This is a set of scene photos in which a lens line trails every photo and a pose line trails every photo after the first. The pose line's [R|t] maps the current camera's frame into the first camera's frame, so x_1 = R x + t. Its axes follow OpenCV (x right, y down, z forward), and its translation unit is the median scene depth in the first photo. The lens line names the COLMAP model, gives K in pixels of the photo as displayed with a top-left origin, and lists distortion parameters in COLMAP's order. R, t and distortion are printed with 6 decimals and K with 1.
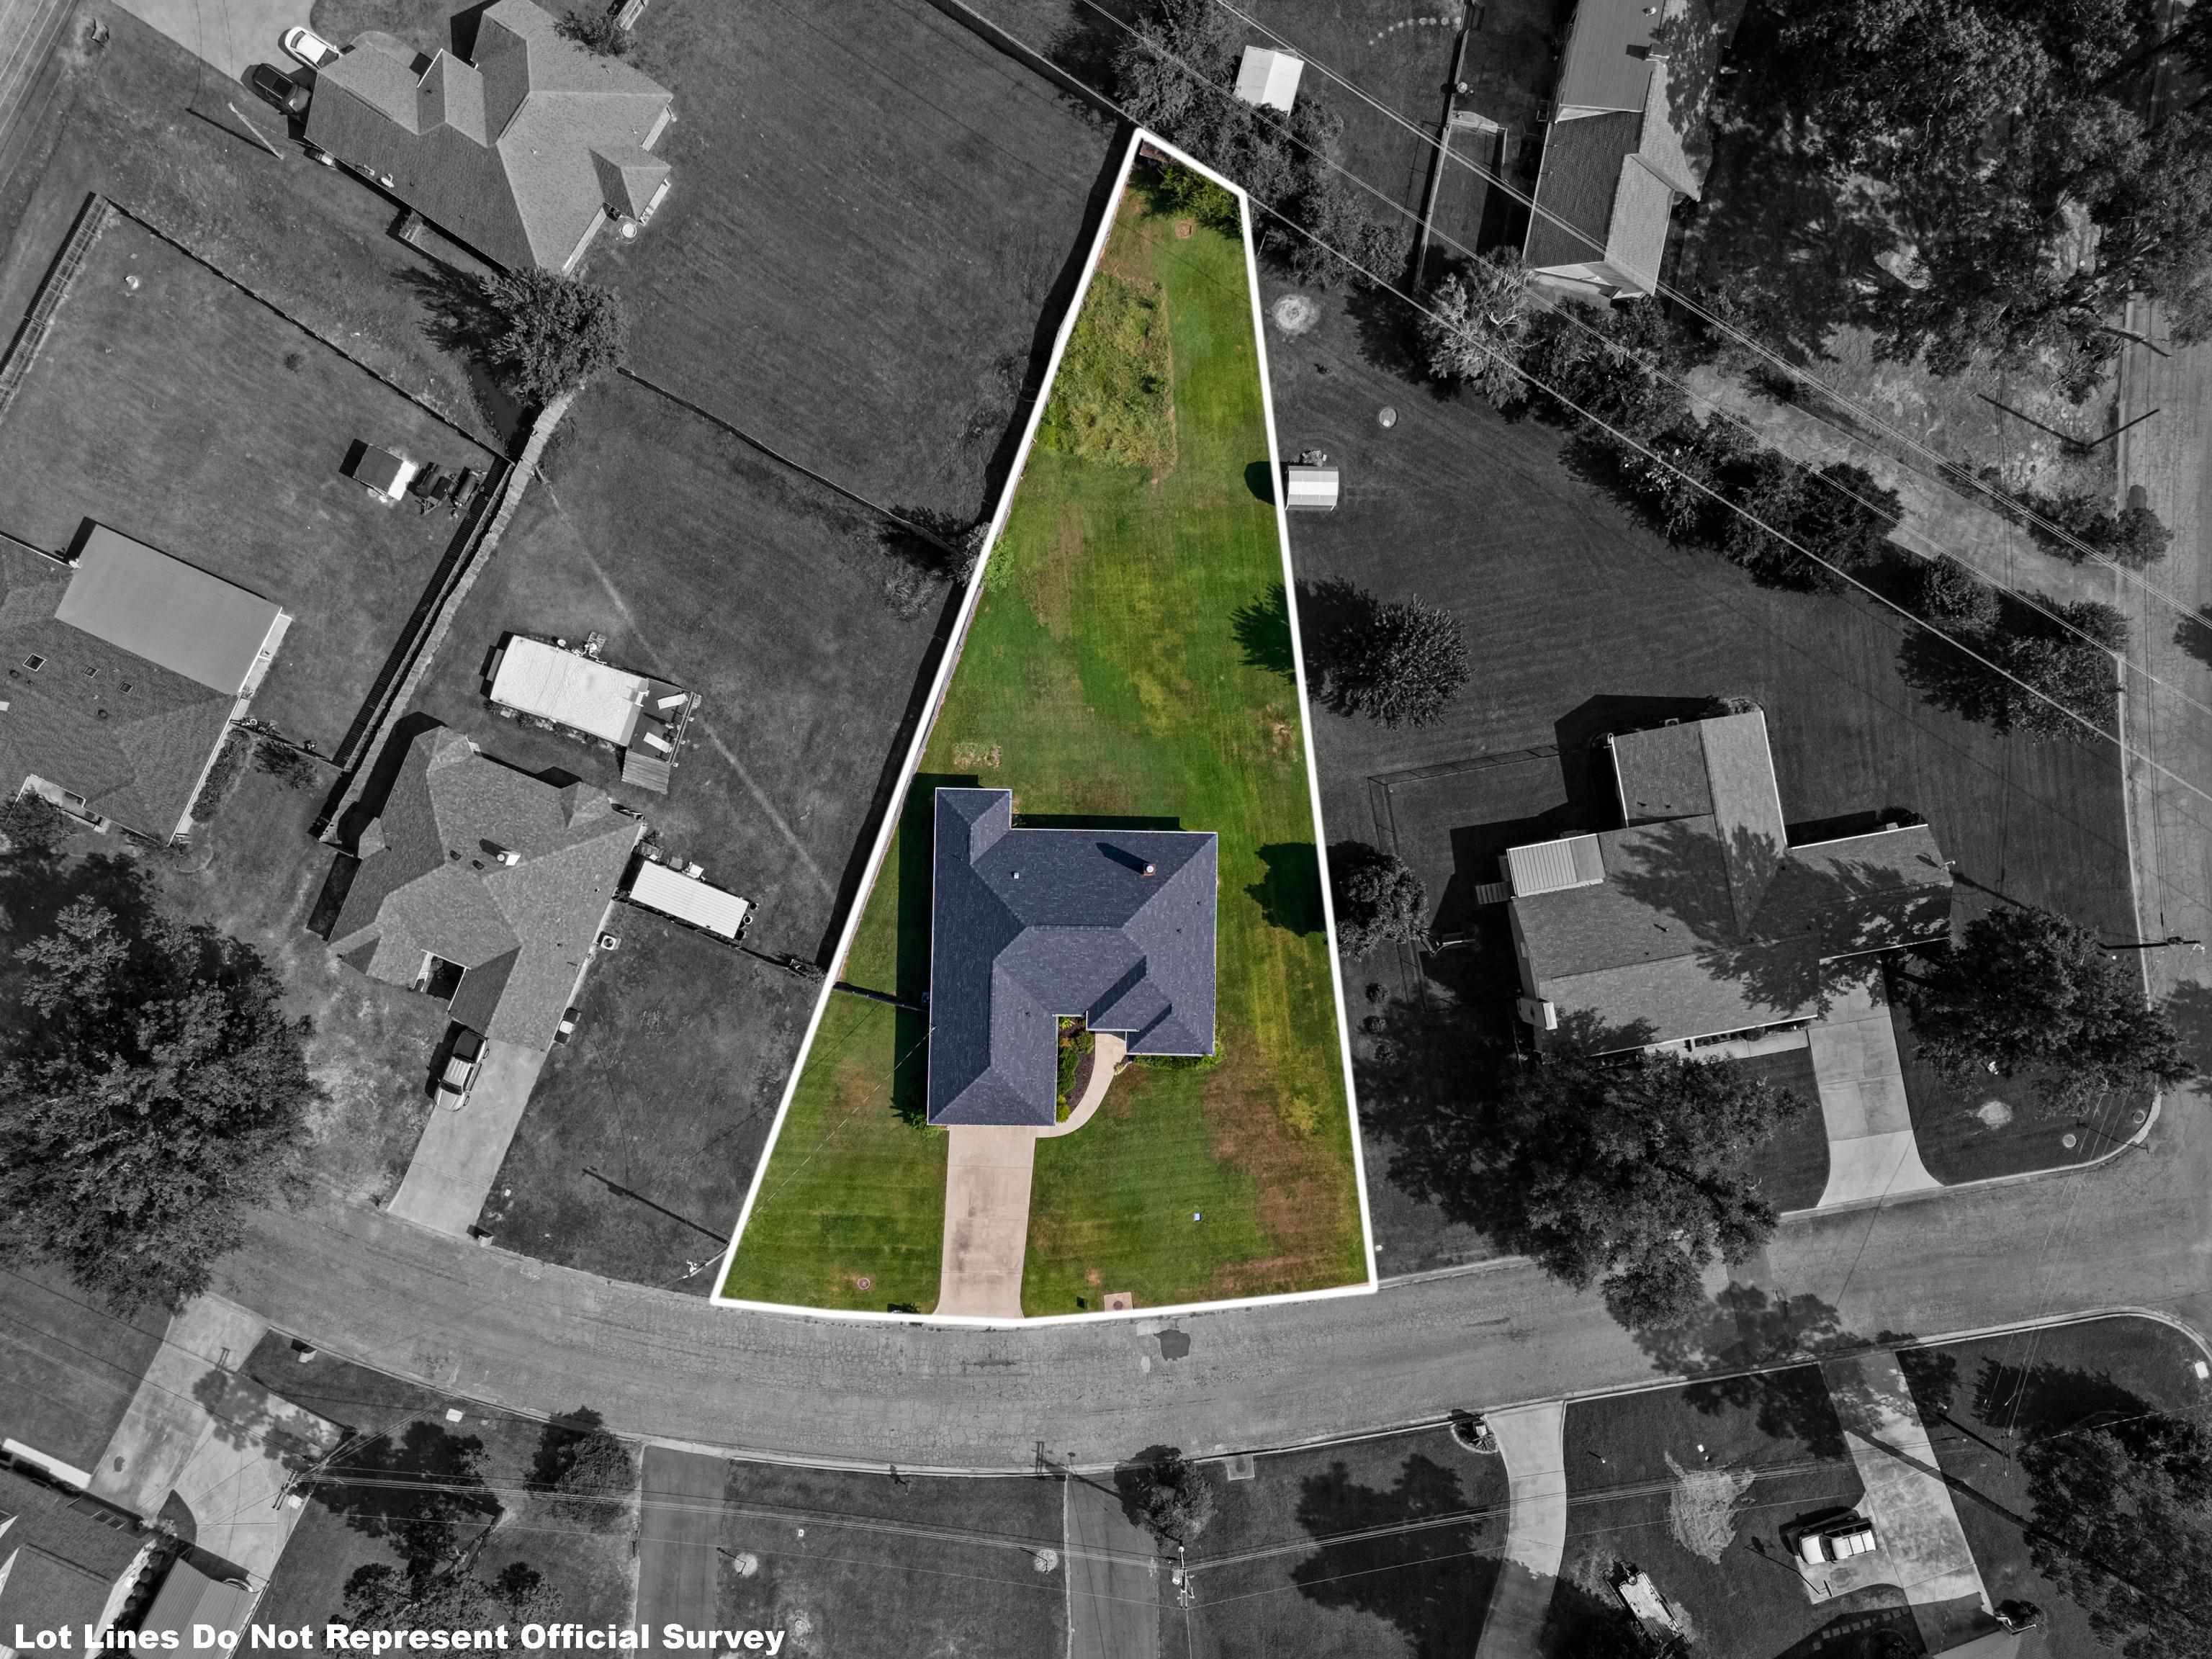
lens RADIAL K [[1628.1, 0, 1112.1], [0, 1628.1, 863.5], [0, 0, 1]] dist [0.063701, -0.051766]
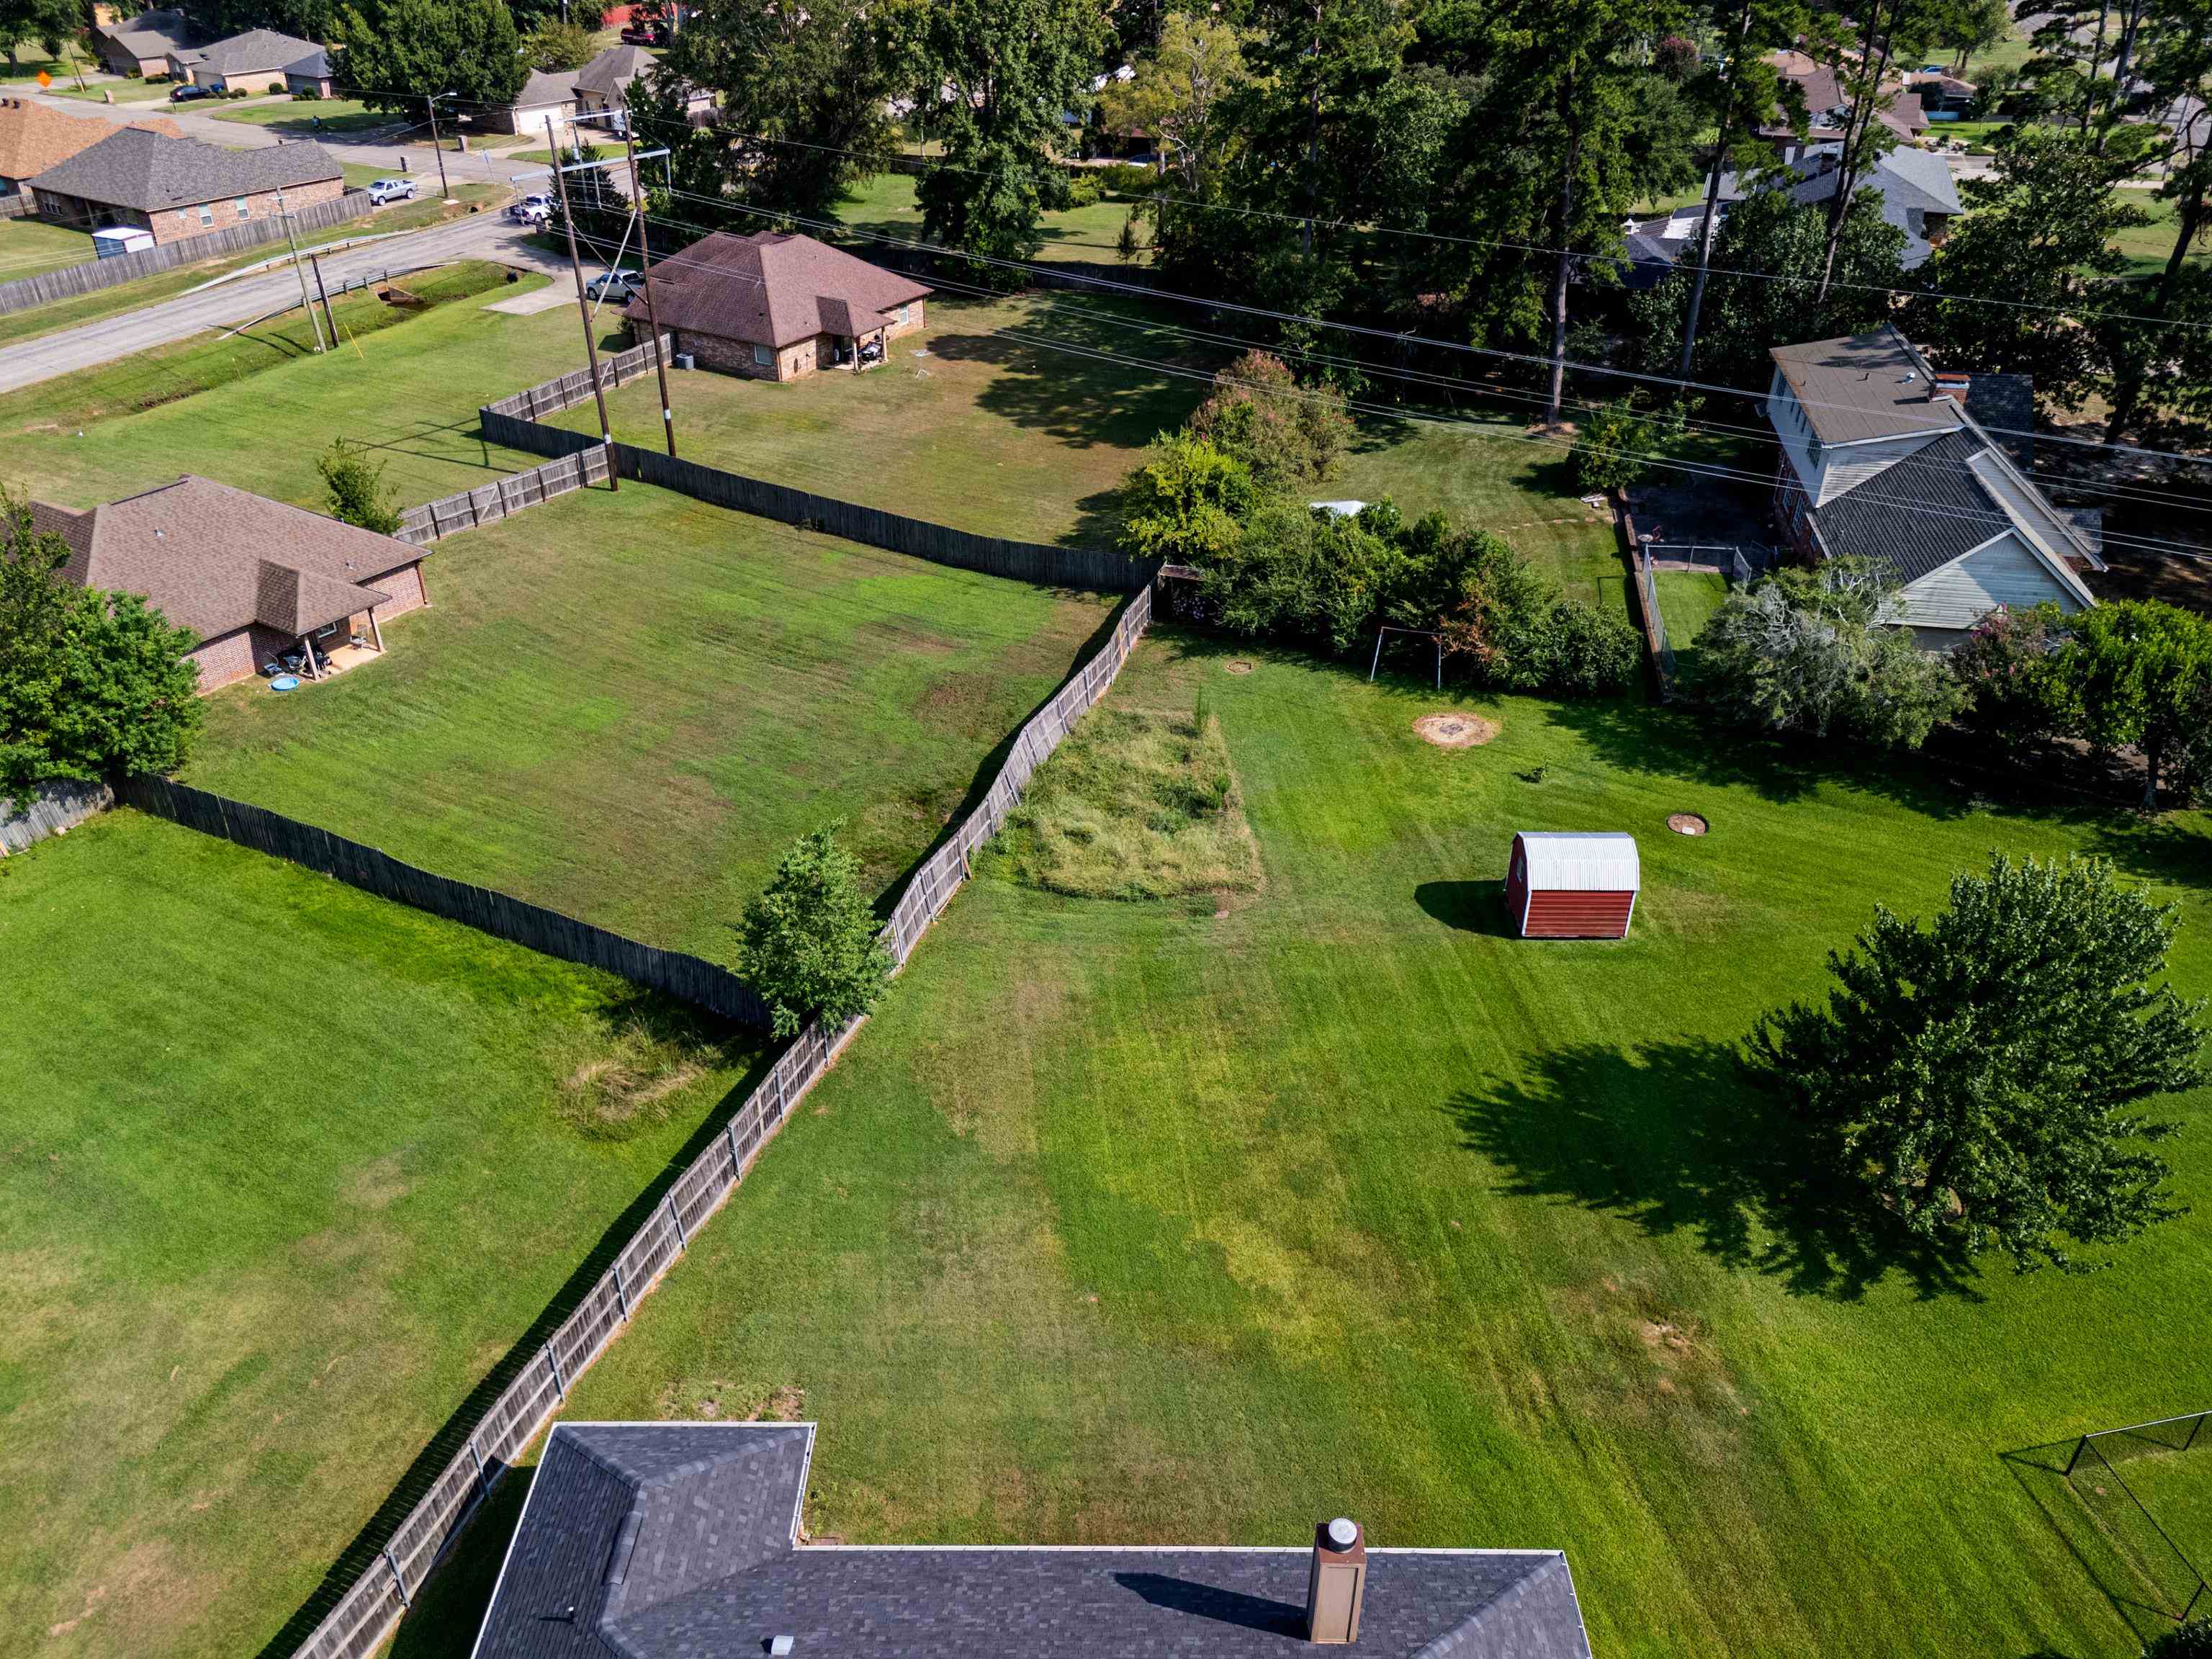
lens RADIAL K [[1628.1, 0, 1112.1], [0, 1628.1, 863.5], [0, 0, 1]] dist [0.063701, -0.051766]
pose [[0.999787, -0.013517, 0.015608, -0.012263], [0.020511, 0.563634, -0.825770, 0.137595], [0.002365, 0.825914, 0.563791, 0.736277]]
